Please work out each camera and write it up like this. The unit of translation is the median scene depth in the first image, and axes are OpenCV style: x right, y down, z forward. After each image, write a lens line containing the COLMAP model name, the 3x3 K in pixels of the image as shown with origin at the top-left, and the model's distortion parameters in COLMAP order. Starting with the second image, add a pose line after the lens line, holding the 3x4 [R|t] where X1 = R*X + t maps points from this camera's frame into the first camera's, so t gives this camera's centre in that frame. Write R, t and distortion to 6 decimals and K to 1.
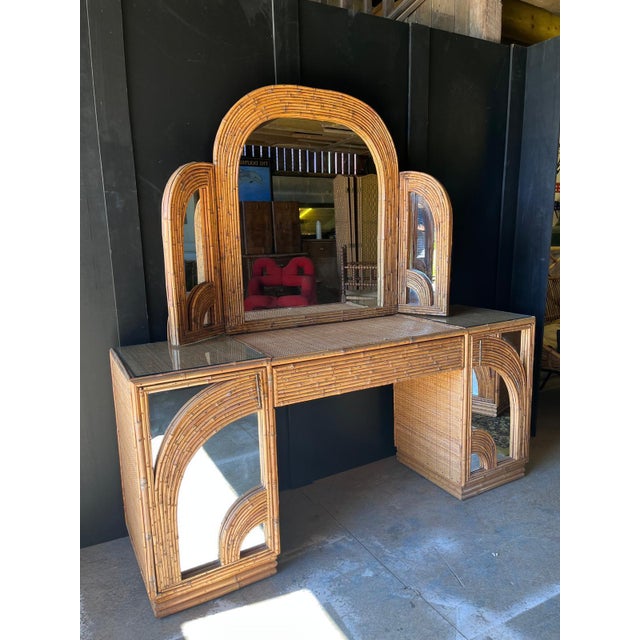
lens RADIAL K [[486.8, 0, 325.4], [0, 486.8, 324.4], [0, 0, 1]] dist [0.052841, -0.054141]
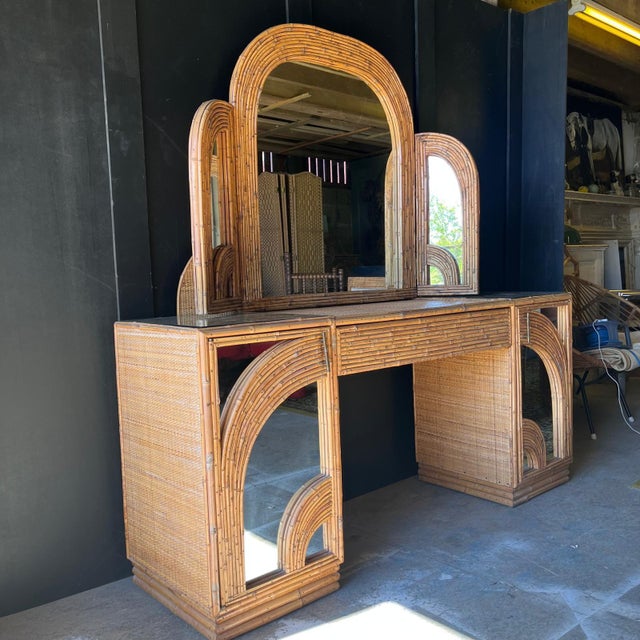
lens RADIAL K [[650.6, 0, 320.1], [0, 650.6, 326.3], [0, 0, 1]] dist [0.032380, 0.000000]
pose [[0.980731, -0.028220, 0.193312, -0.304353], [0.048258, 0.993842, -0.099745, 0.169669], [-0.189307, 0.107152, 0.976054, -0.088316]]
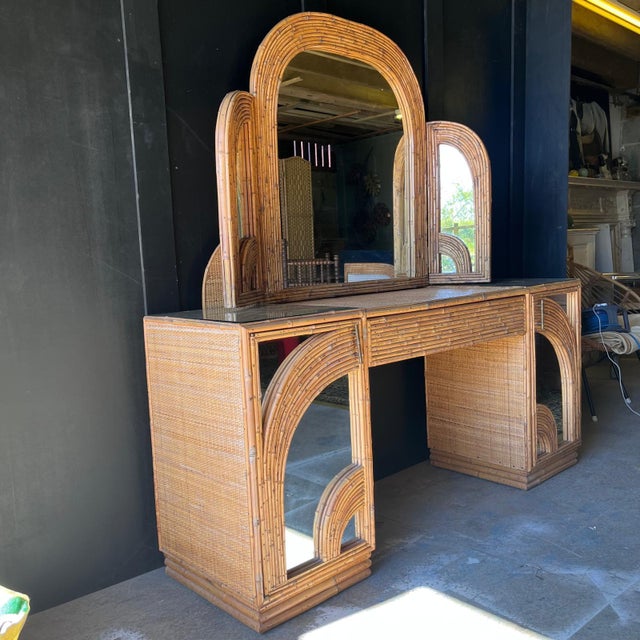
lens RADIAL K [[650.6, 0, 317.2], [0, 650.6, 326.2], [0, 0, 1]] dist [0.032380, 0.000000]
pose [[0.973500, -0.046366, 0.223936, -0.386242], [0.063878, 0.995386, -0.071593, 0.151373], [-0.219584, 0.084000, 0.971971, -0.080239]]
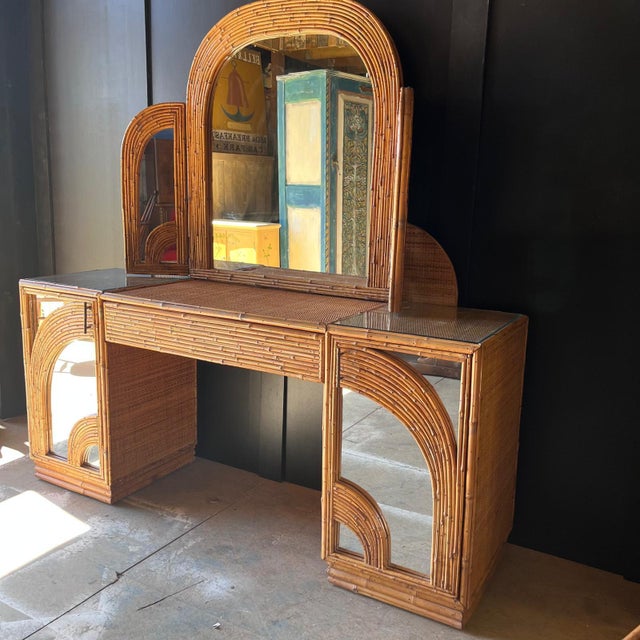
lens RADIAL K [[650.6, 0, 314.7], [0, 650.6, 324.3], [0, 0, 1]] dist [0.032380, 0.000000]
pose [[0.500935, 0.211776, -0.839175, 1.103870], [-0.195357, 0.972245, 0.128742, -0.111430], [0.843149, 0.099447, 0.528404, 0.558356]]
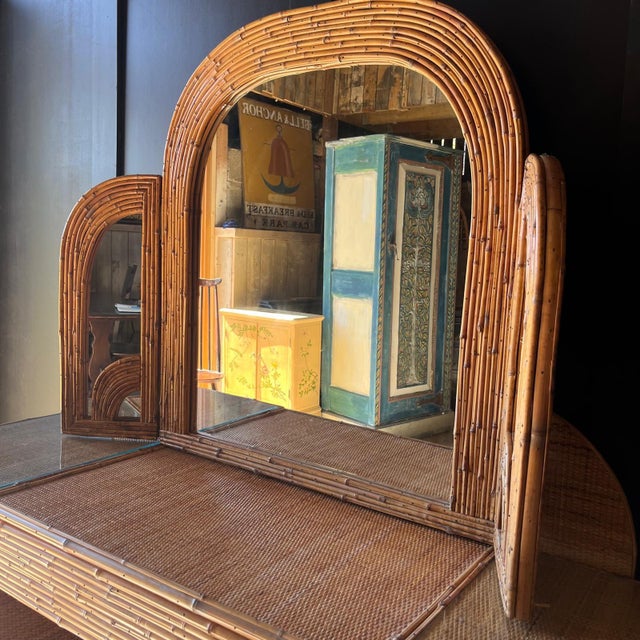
lens RADIAL K [[650.6, 0, 317.4], [0, 650.6, 326.4], [0, 0, 1]] dist [0.032380, 0.000000]
pose [[0.428772, 0.147612, -0.891271, 0.636989], [-0.220620, 0.973800, 0.055145, -0.226457], [0.876060, 0.172988, 0.450105, 0.821454]]
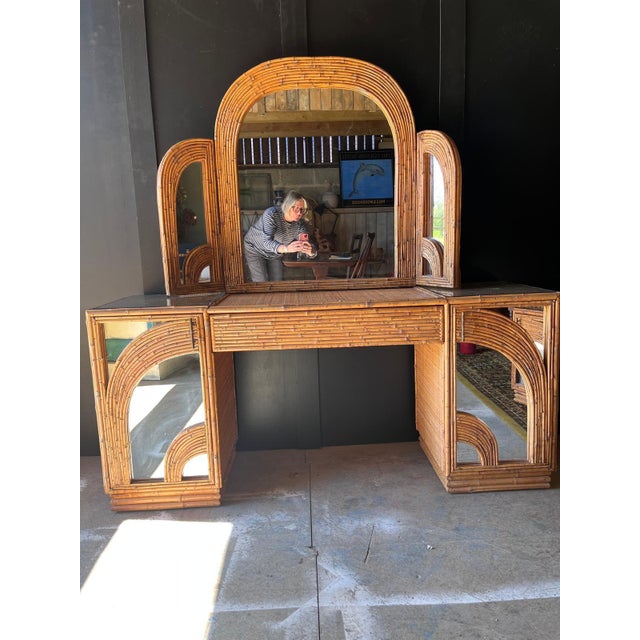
lens RADIAL K [[486.8, 0, 321.3], [0, 486.8, 322.6], [0, 0, 1]] dist [0.052841, -0.054141]
pose [[0.888625, 0.069946, -0.453270, 0.533088], [-0.071401, 0.997350, 0.013927, 0.061539], [0.453043, 0.019988, 0.891265, 0.107794]]
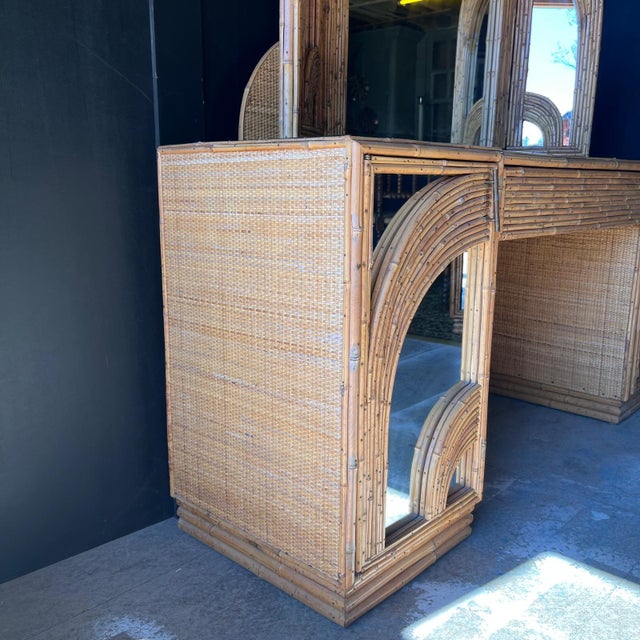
lens RADIAL K [[650.6, 0, 318.0], [0, 650.6, 320.3], [0, 0, 1]] dist [0.032380, 0.000000]
pose [[0.953709, -0.032589, 0.298959, -0.469269], [0.025617, 0.999301, 0.027212, 0.206511], [-0.299637, -0.018294, 0.953878, 0.285564]]
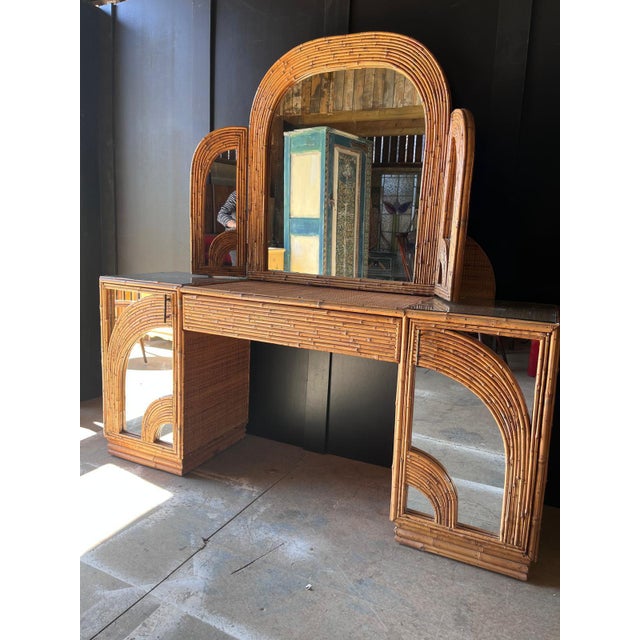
lens RADIAL K [[486.8, 0, 319.8], [0, 486.8, 324.4], [0, 0, 1]] dist [0.052841, -0.054141]
pose [[0.572274, 0.191106, -0.797484, 0.876030], [-0.208033, 0.974488, 0.084238, -0.006017], [0.793237, 0.117696, 0.597431, 0.490447]]
